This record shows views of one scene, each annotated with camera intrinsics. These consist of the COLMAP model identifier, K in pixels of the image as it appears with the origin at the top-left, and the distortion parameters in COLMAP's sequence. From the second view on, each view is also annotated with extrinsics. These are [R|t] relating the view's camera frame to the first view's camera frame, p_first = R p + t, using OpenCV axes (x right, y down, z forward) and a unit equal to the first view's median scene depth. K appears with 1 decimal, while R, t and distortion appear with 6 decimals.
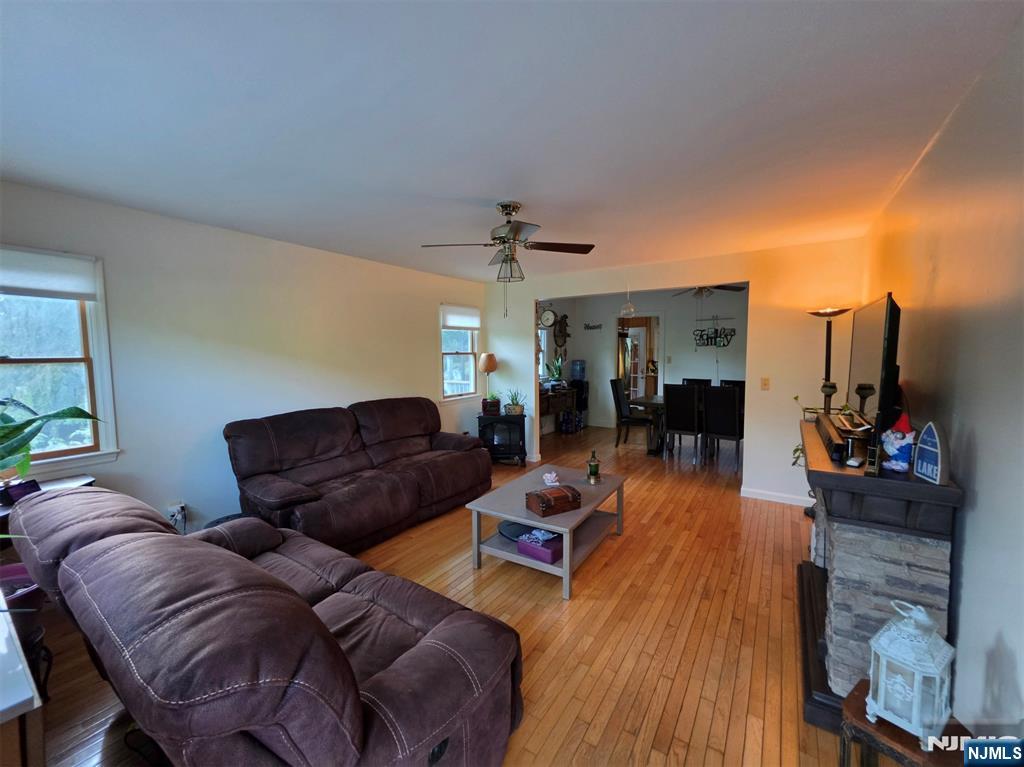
lens RADIAL K [[412.7, 0, 506.5], [0, 412.7, 381.4], [0, 0, 1]] dist [-0.003350, -0.000065]
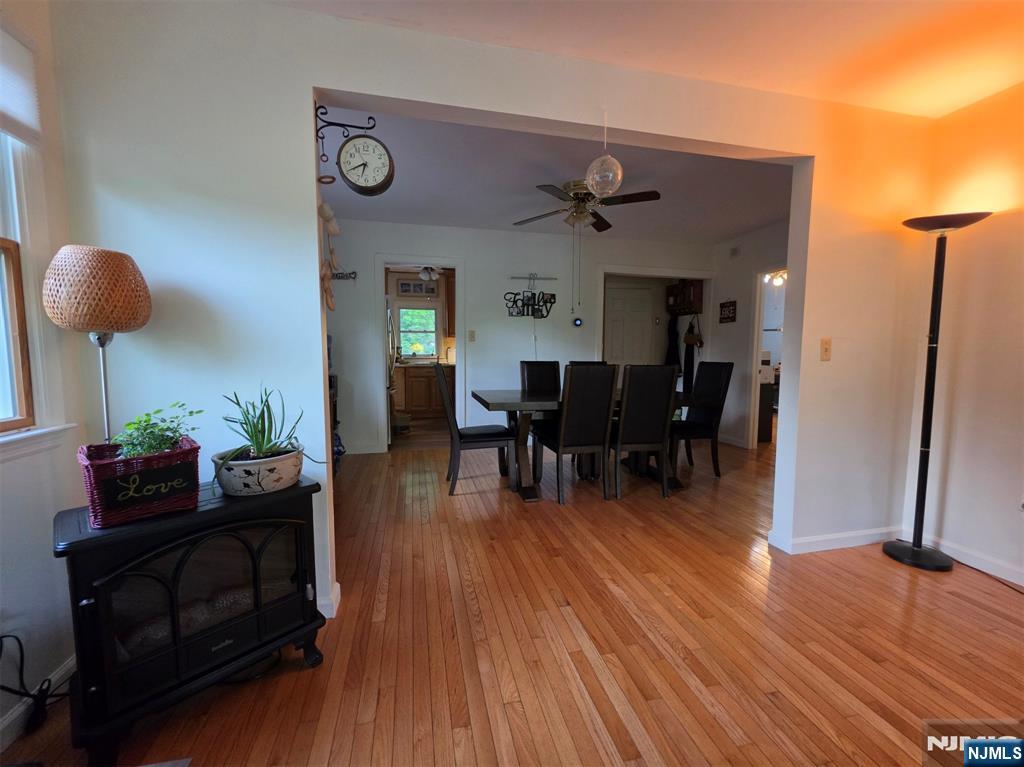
lens RADIAL K [[412.7, 0, 509.2], [0, 412.7, 385.5], [0, 0, 1]] dist [-0.003350, -0.000065]
pose [[0.691647, -0.051582, 0.720391, -0.058141], [0.044503, 0.998595, 0.028775, 0.014479], [-0.720863, 0.012157, 0.692971, 0.698474]]
